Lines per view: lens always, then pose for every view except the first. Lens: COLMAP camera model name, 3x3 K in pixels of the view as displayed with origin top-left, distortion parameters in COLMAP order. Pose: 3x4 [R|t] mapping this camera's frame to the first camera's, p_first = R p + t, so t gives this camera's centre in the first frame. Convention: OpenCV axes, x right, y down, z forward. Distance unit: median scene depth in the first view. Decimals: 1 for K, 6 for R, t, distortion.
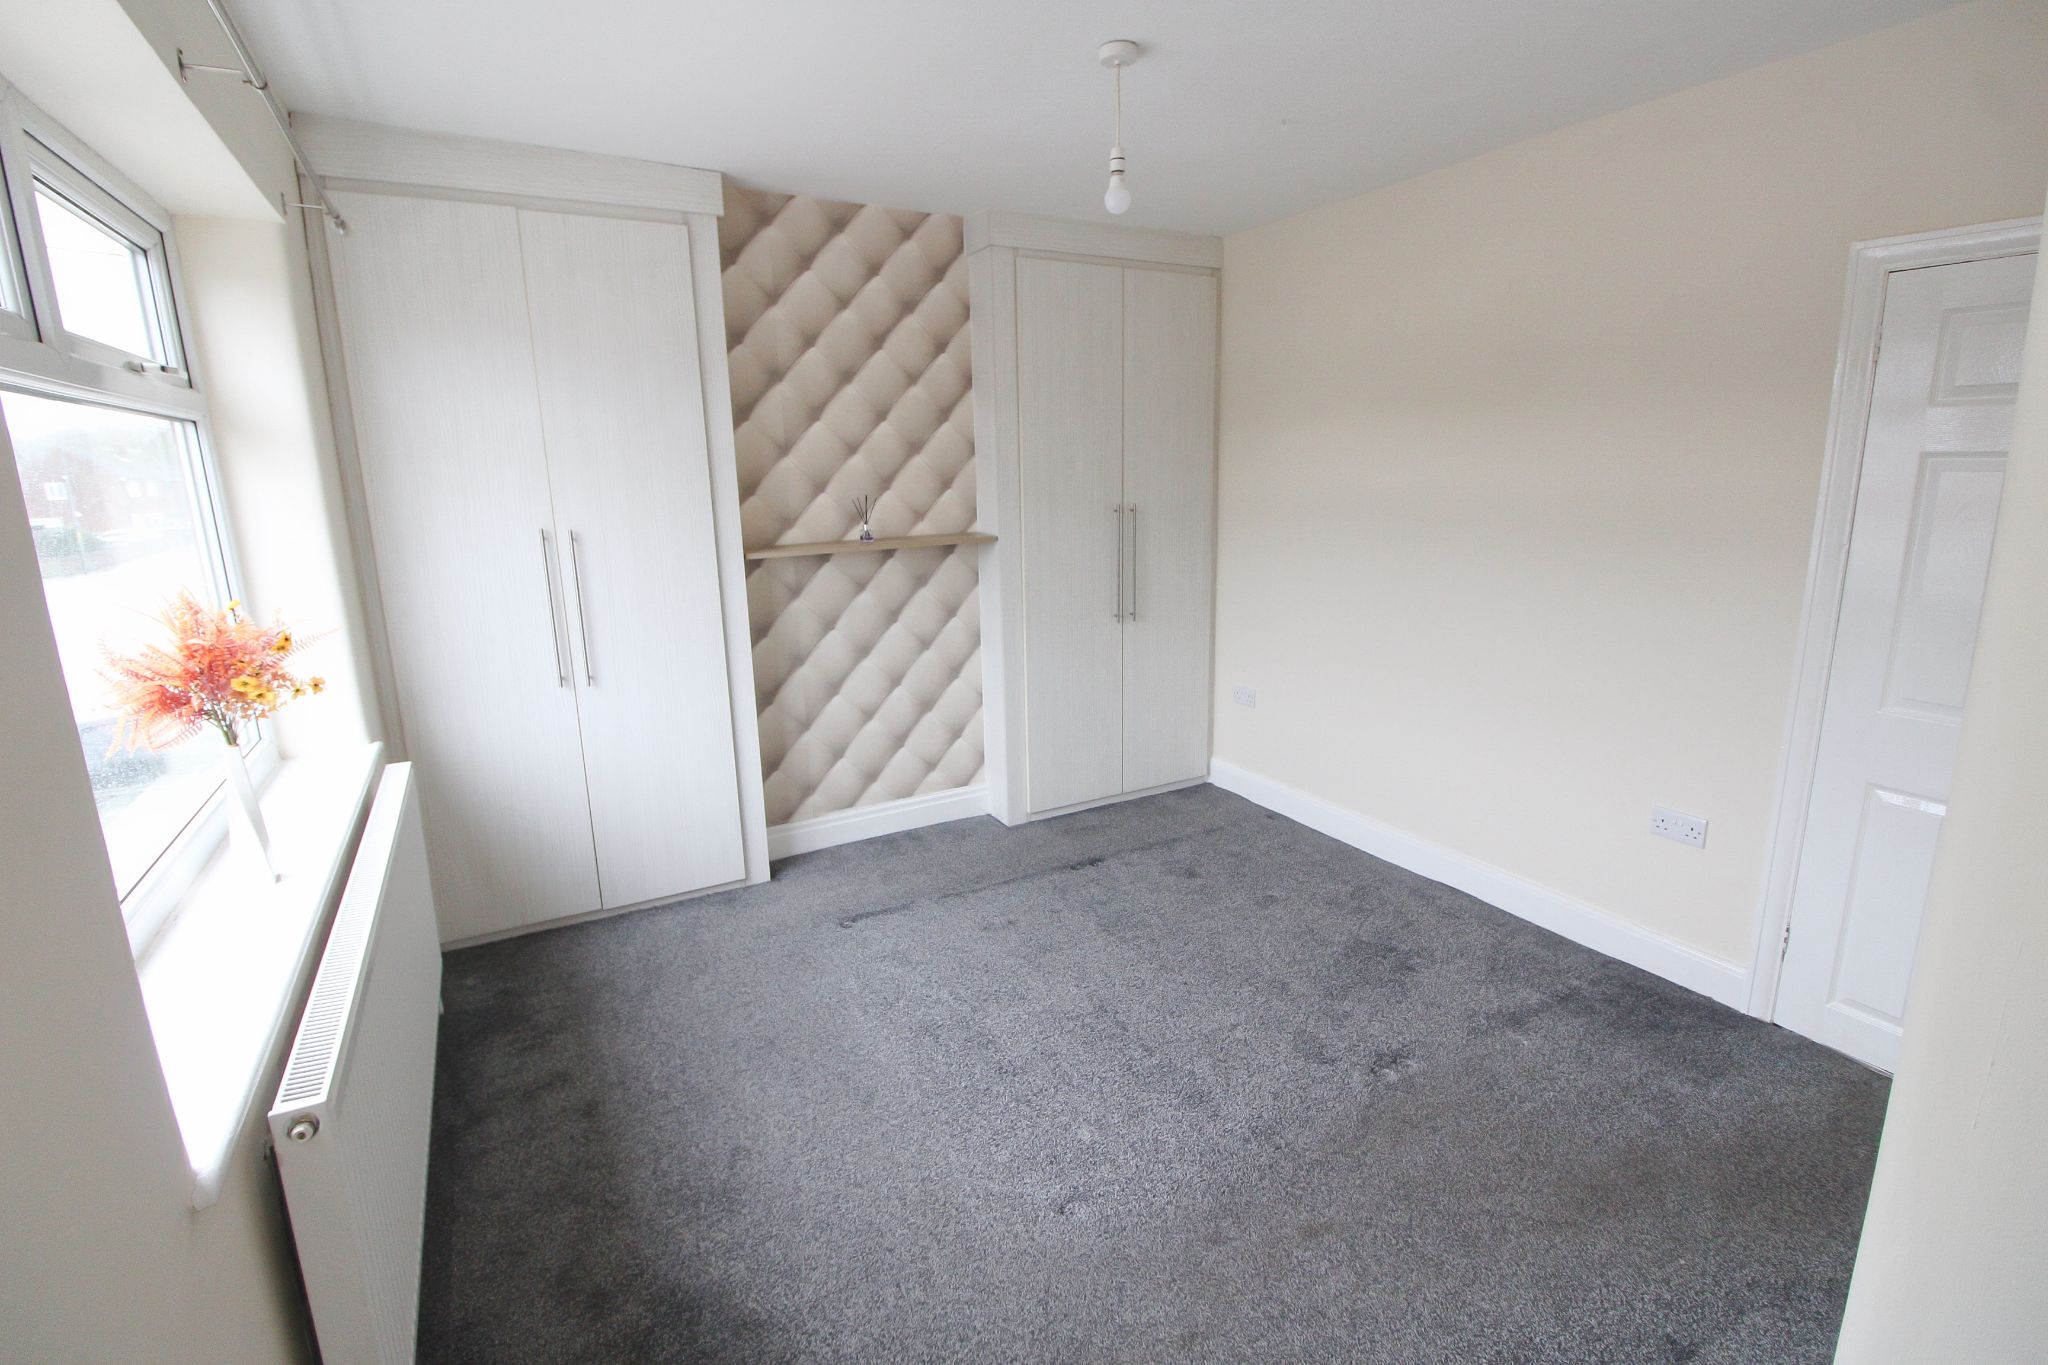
lens RADIAL K [[943.6, 0, 1020.7], [0, 943.6, 673.4], [0, 0, 1]] dist [0.000833, -0.015806]
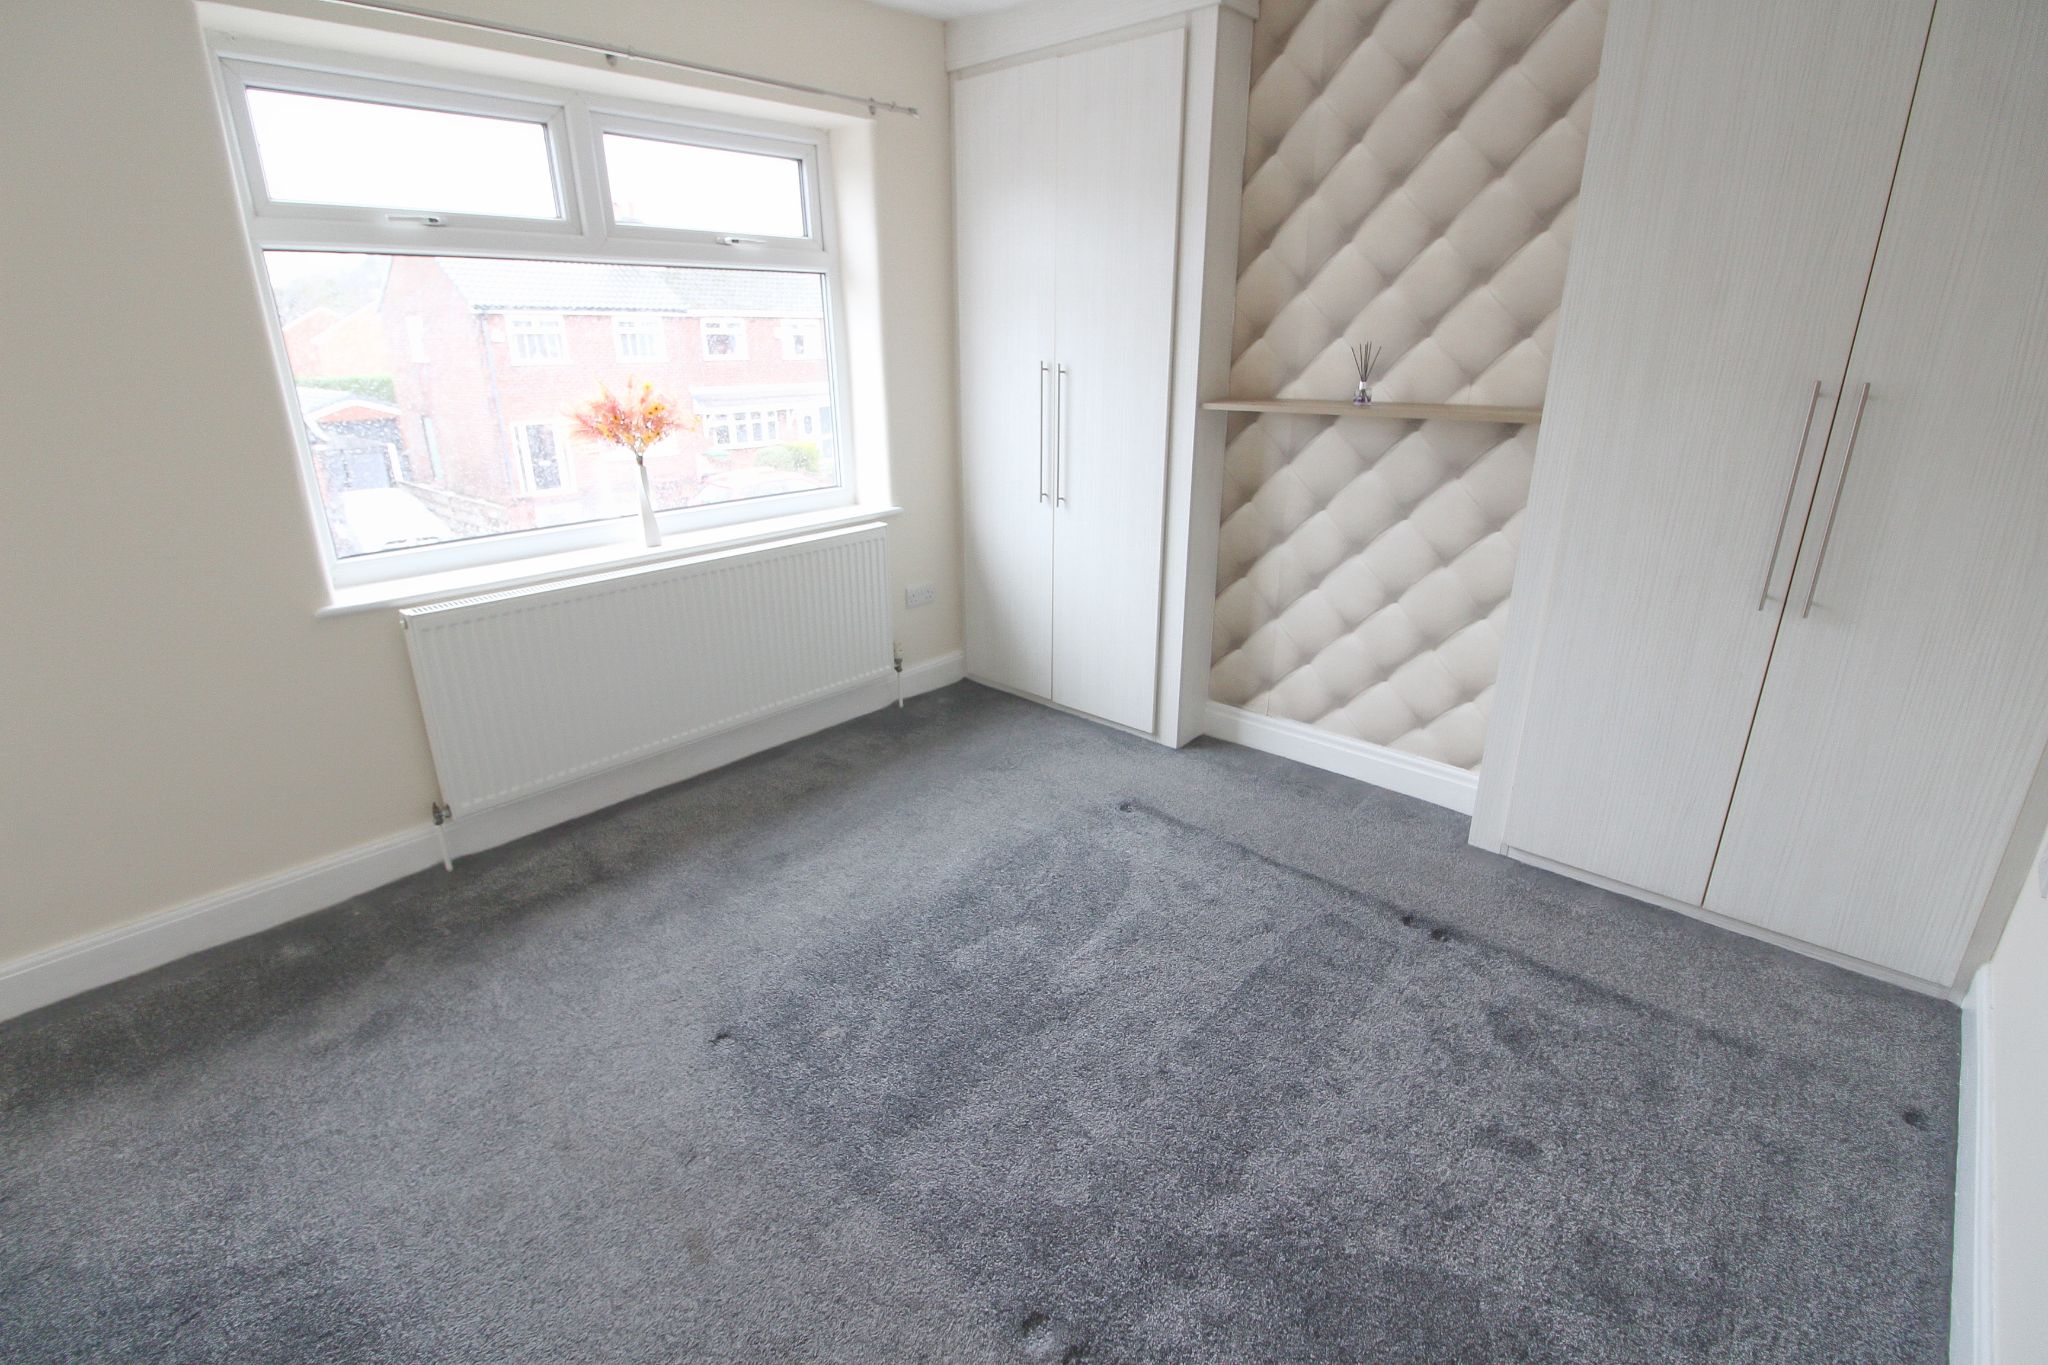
lens RADIAL K [[943.6, 0, 1020.7], [0, 943.6, 673.4], [0, 0, 1]] dist [0.000833, -0.015806]
pose [[0.315079, 0.339735, -0.886175, 0.495688], [-0.203515, 0.936199, 0.286553, -0.095018], [0.926988, 0.090063, 0.364118, 0.464896]]
